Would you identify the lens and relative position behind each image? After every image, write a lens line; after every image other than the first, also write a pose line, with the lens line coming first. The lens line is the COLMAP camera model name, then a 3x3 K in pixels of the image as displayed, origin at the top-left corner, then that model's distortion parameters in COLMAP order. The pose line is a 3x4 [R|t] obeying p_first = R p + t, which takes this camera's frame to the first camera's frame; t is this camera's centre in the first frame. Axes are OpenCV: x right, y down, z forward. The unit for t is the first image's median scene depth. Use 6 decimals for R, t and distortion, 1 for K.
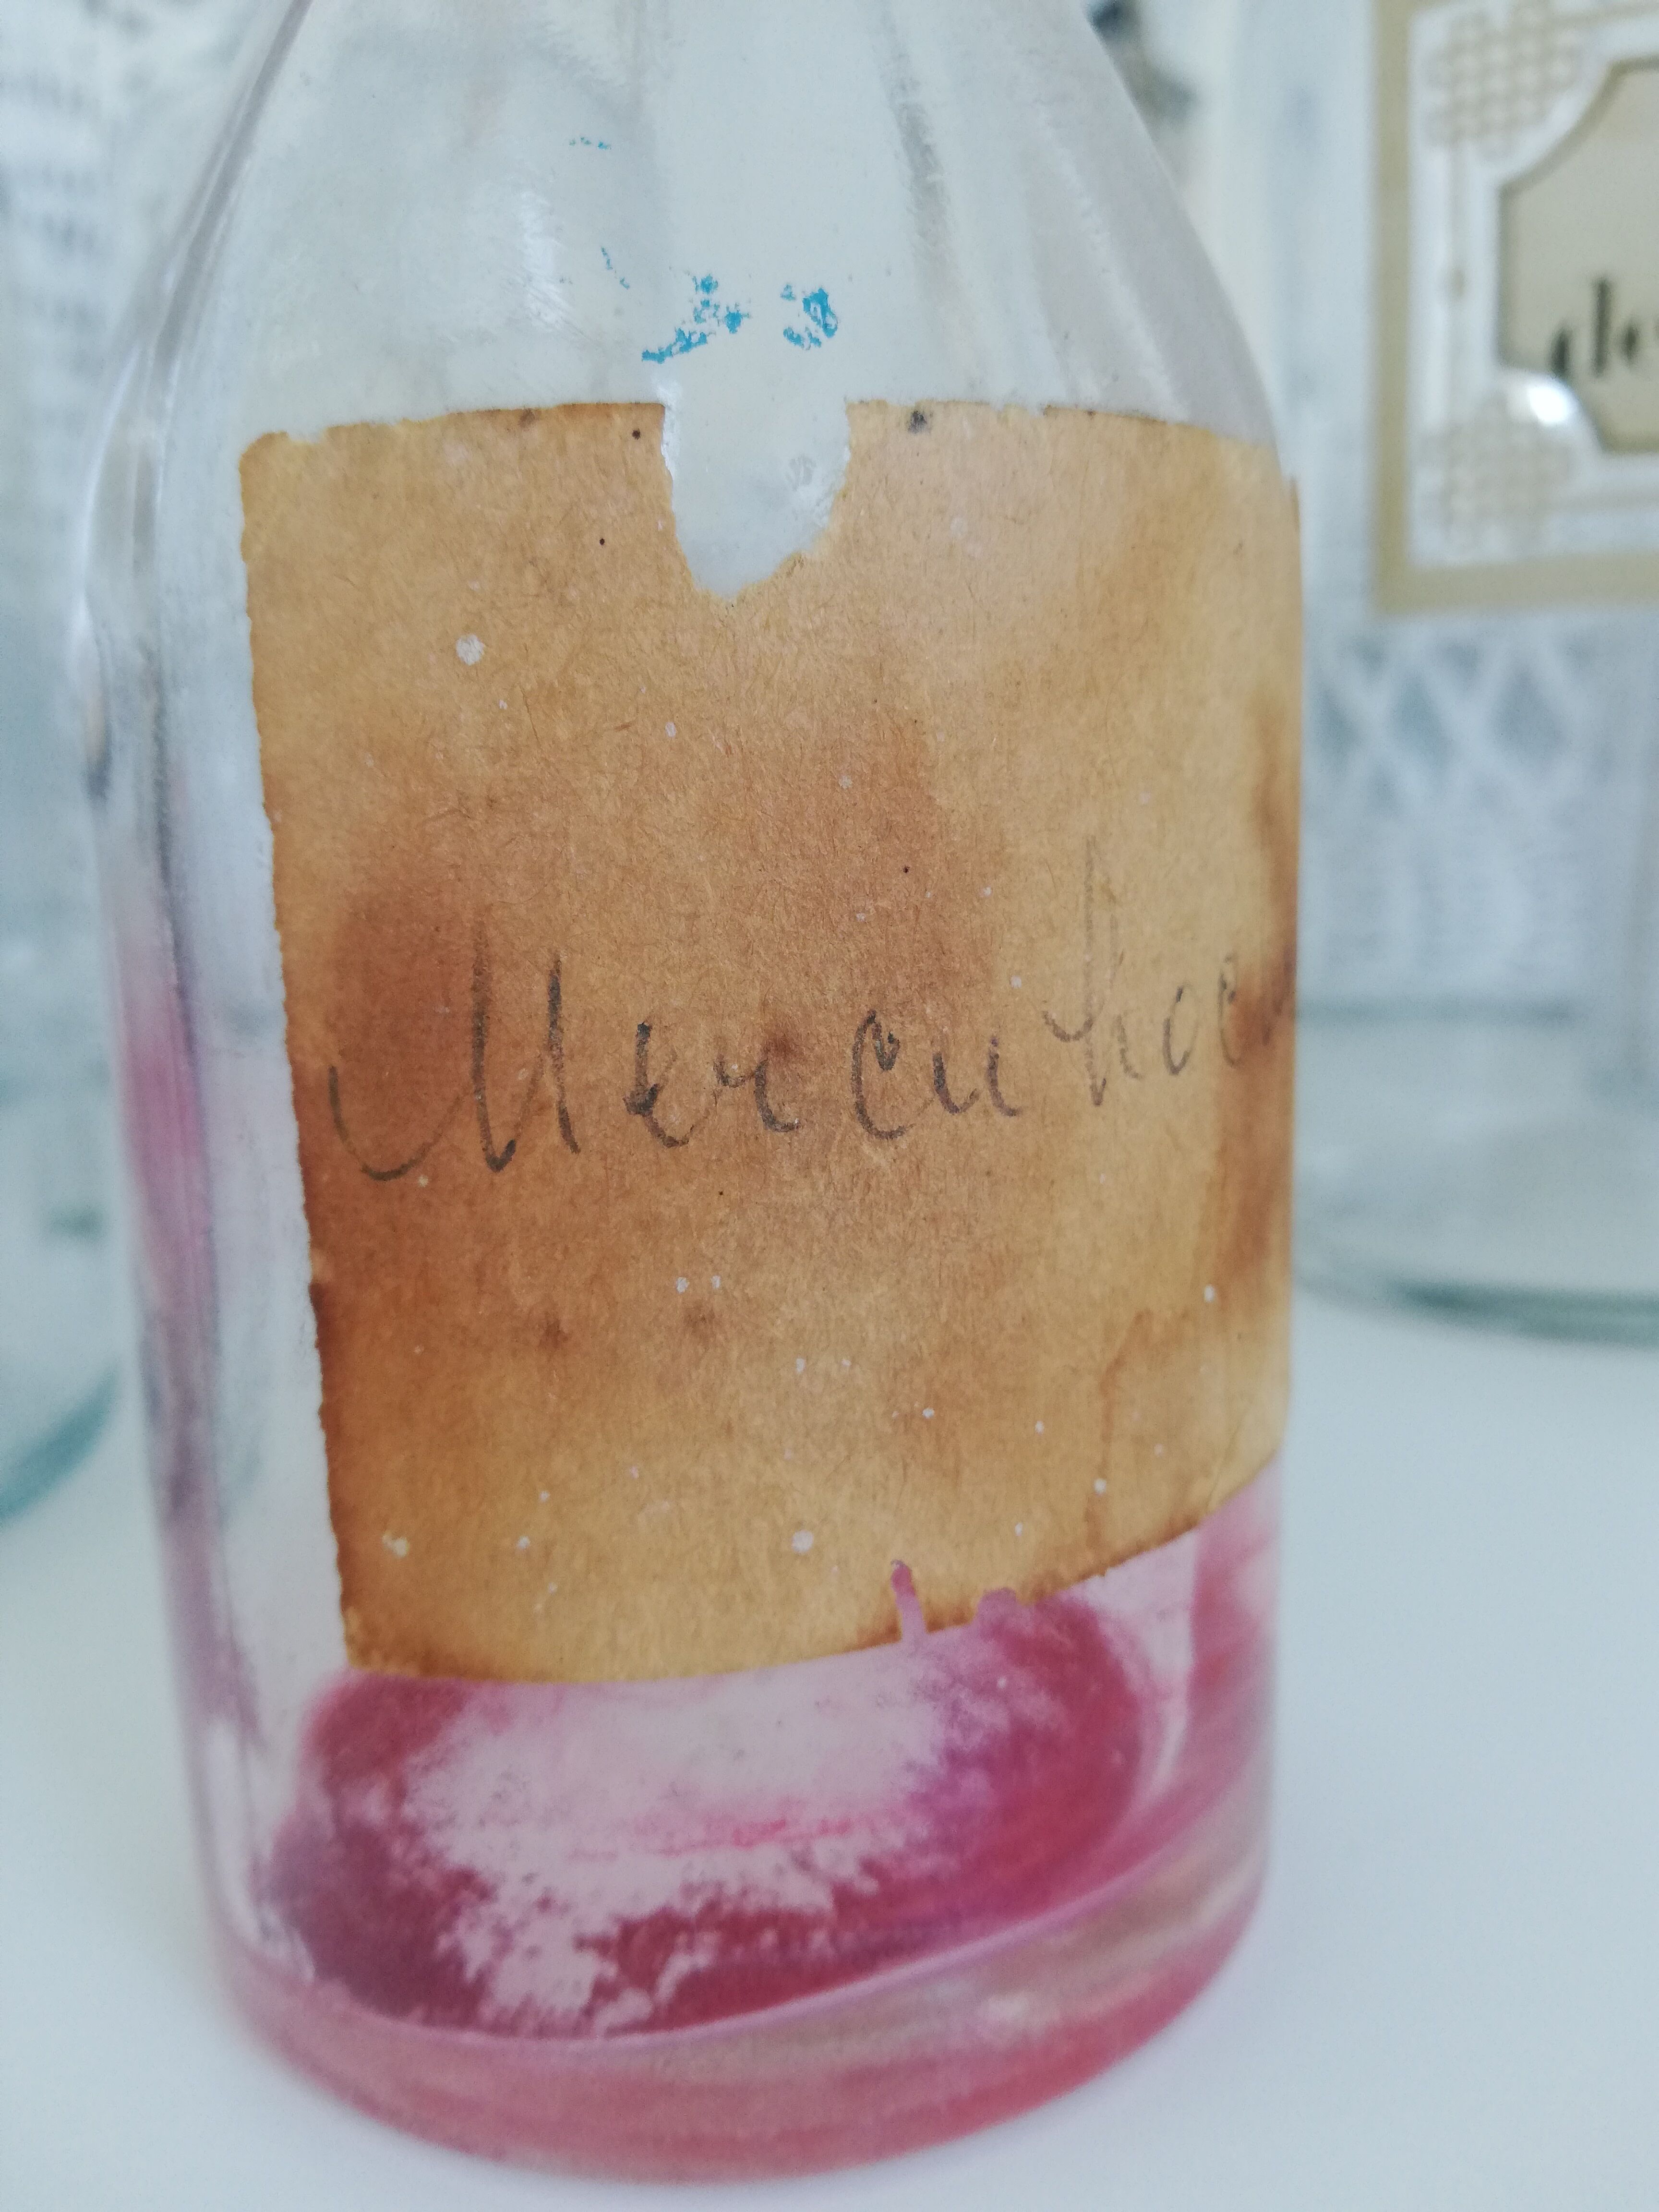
lens RADIAL K [[1738.9, 0, 829.5], [0, 1738.9, 1106.0], [0, 0, 1]] dist [0.039390, -0.069457]
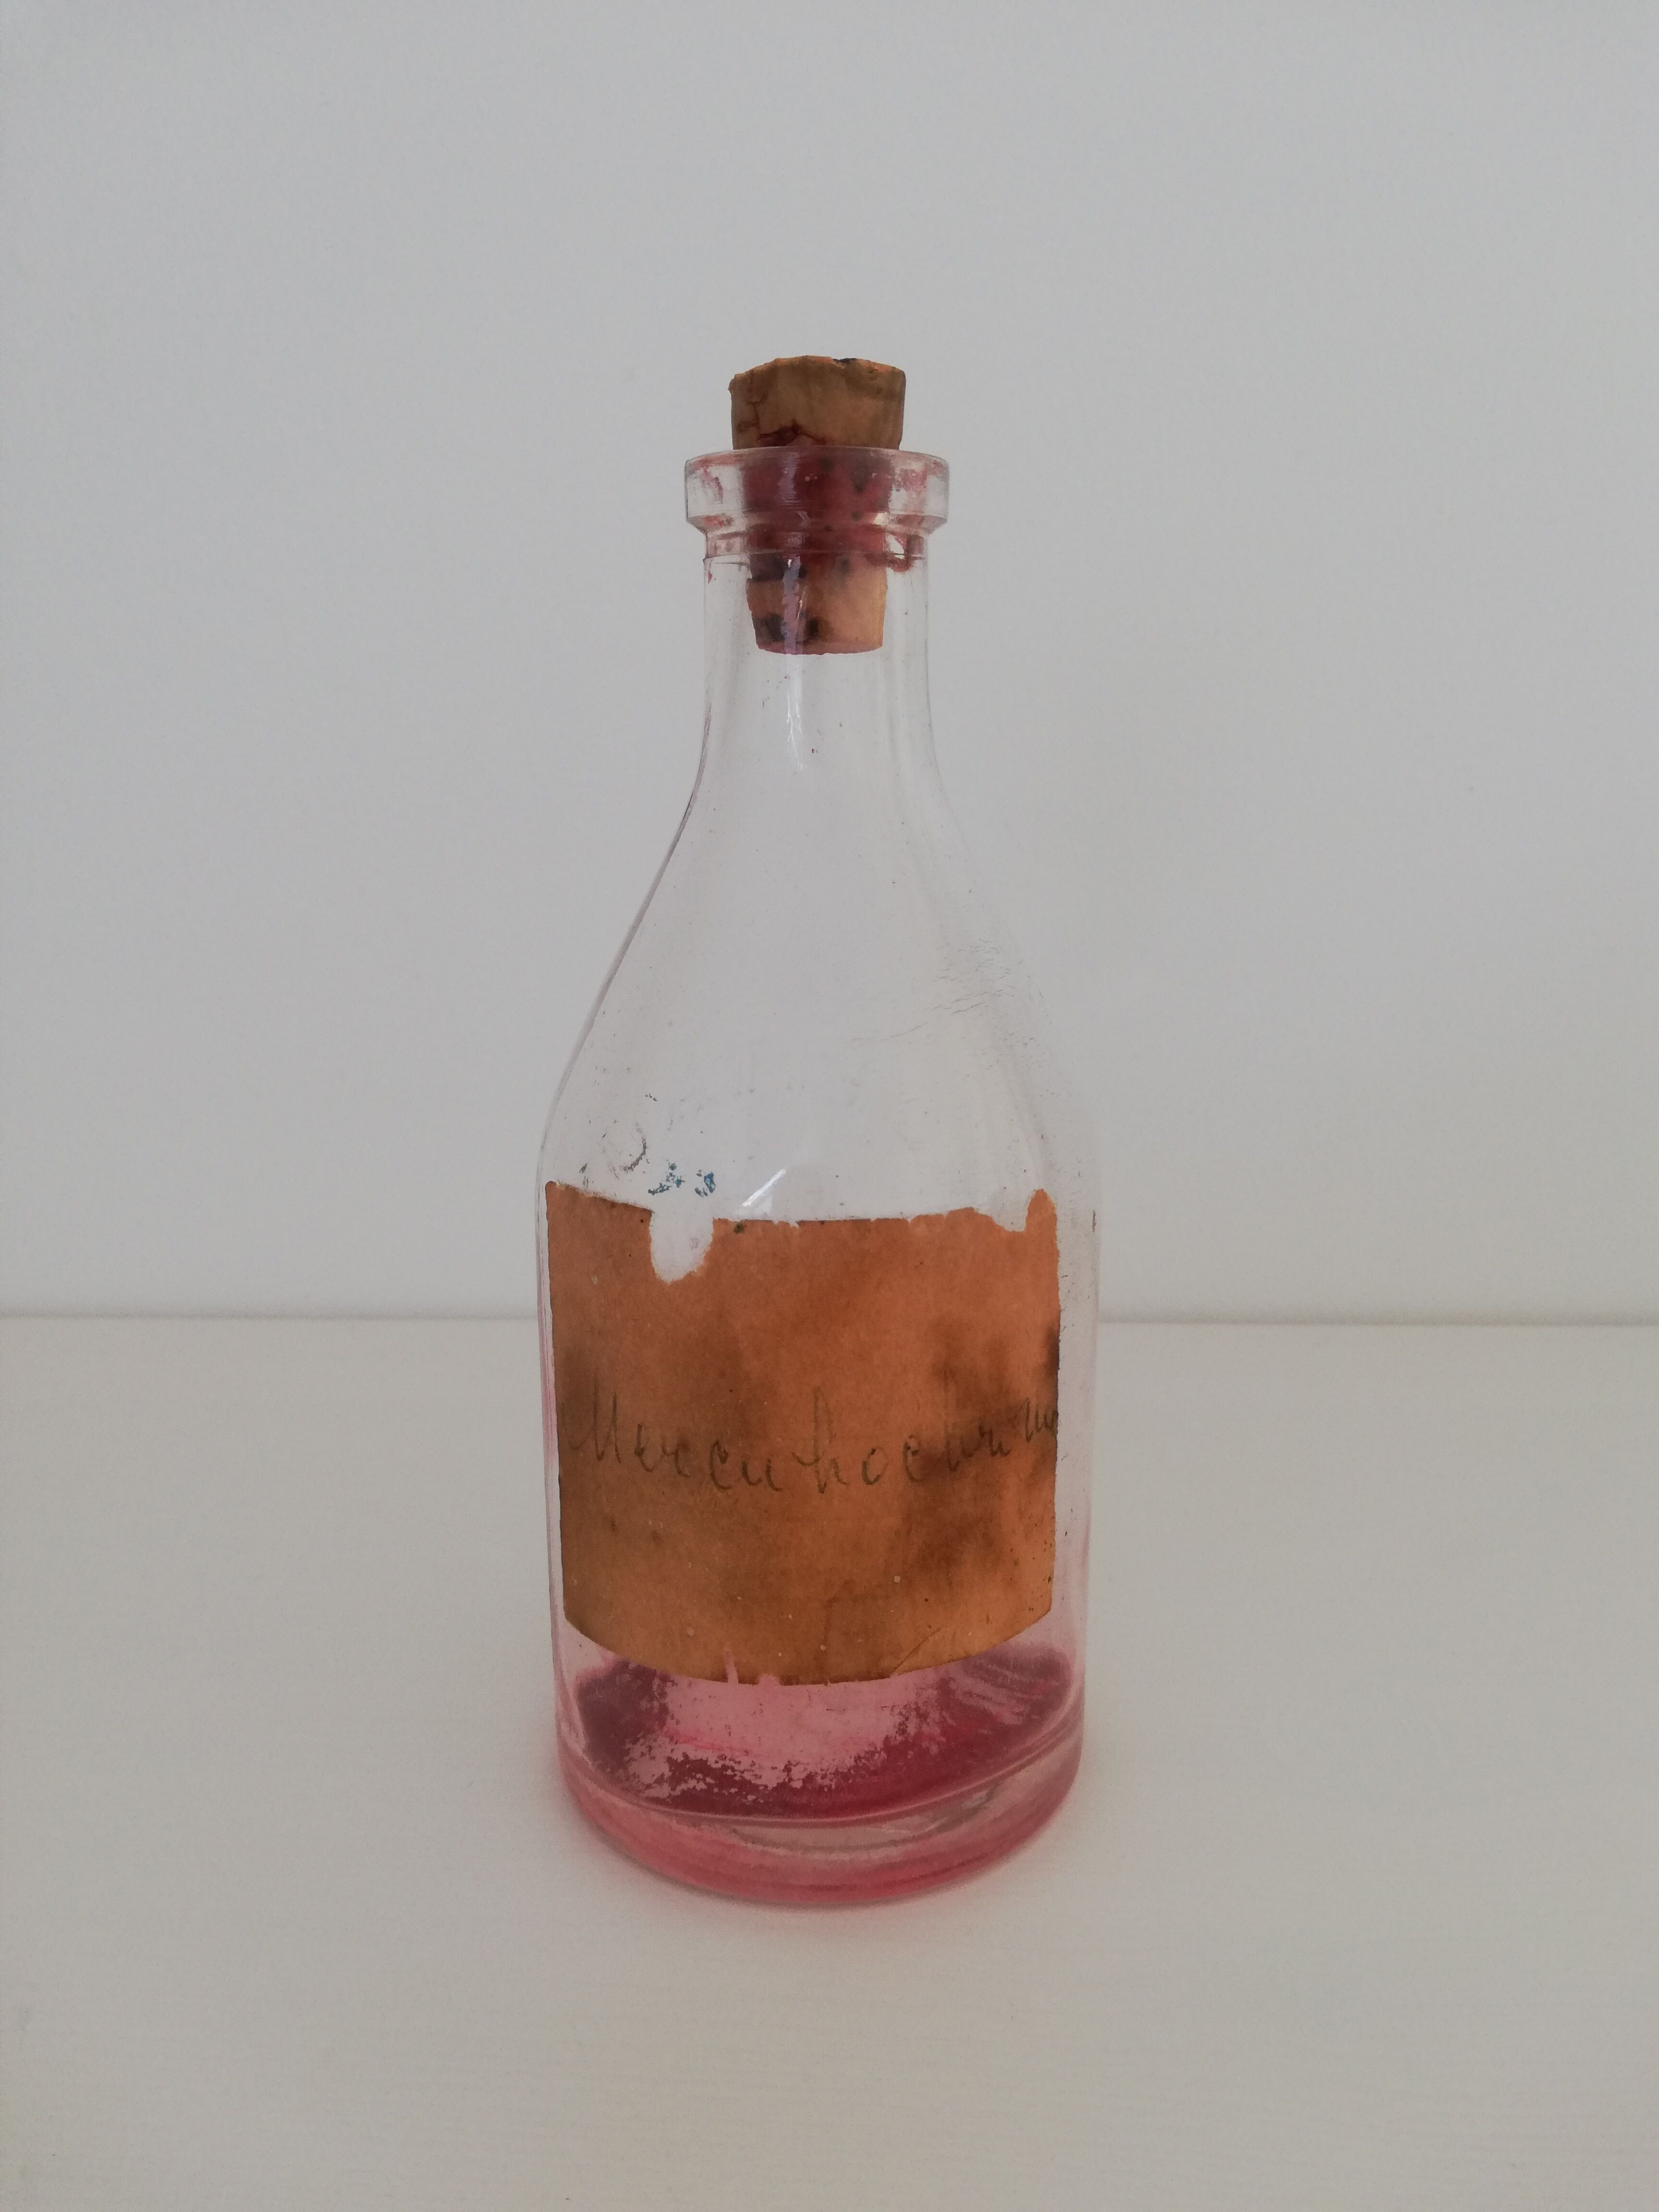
lens RADIAL K [[1808.4, 0, 829.5], [0, 1808.4, 1106.0], [0, 0, 1]] dist [0.038761, -0.116367]
pose [[0.831304, 0.164254, -0.530994, 1.443118], [-0.120351, 0.985867, 0.116544, -0.840004], [0.542632, -0.032978, 0.839323, -1.070874]]
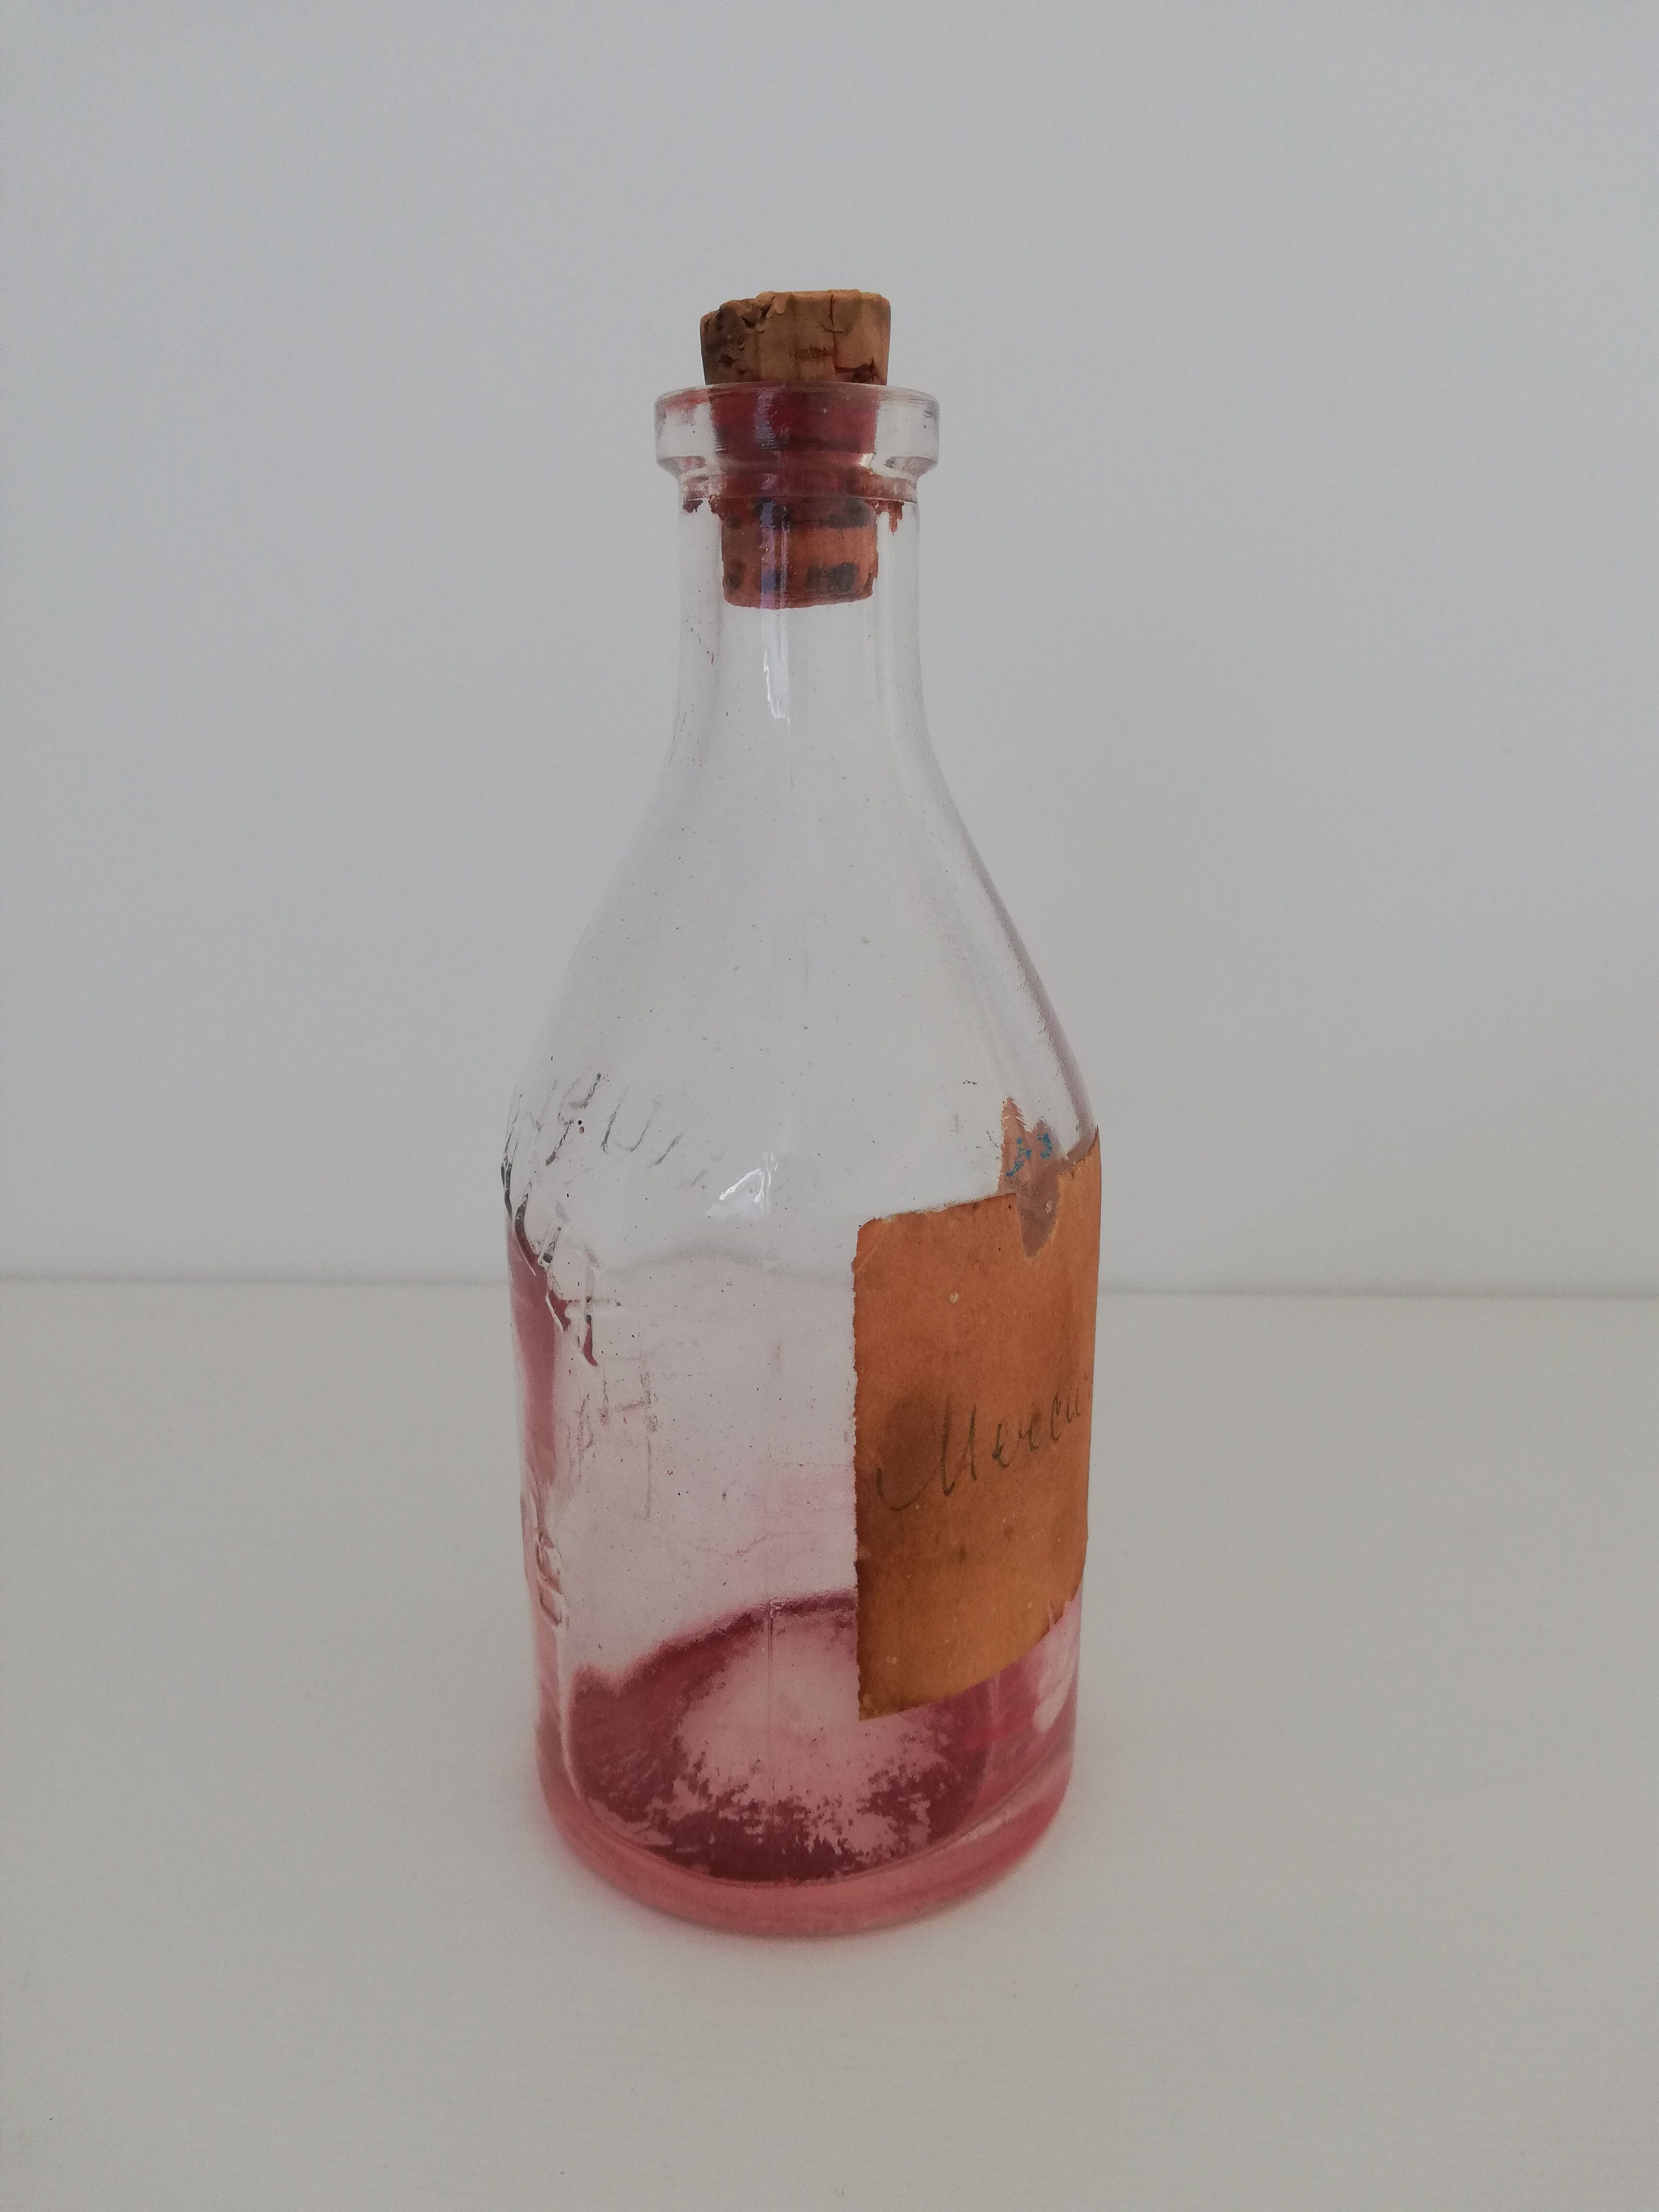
lens RADIAL K [[1808.4, 0, 829.5], [0, 1808.4, 1106.0], [0, 0, 1]] dist [0.038761, -0.116367]
pose [[0.781402, -0.135895, 0.609051, -1.743850], [0.084973, 0.990080, 0.111894, -0.777074], [-0.618215, -0.035681, 0.785199, -0.827038]]
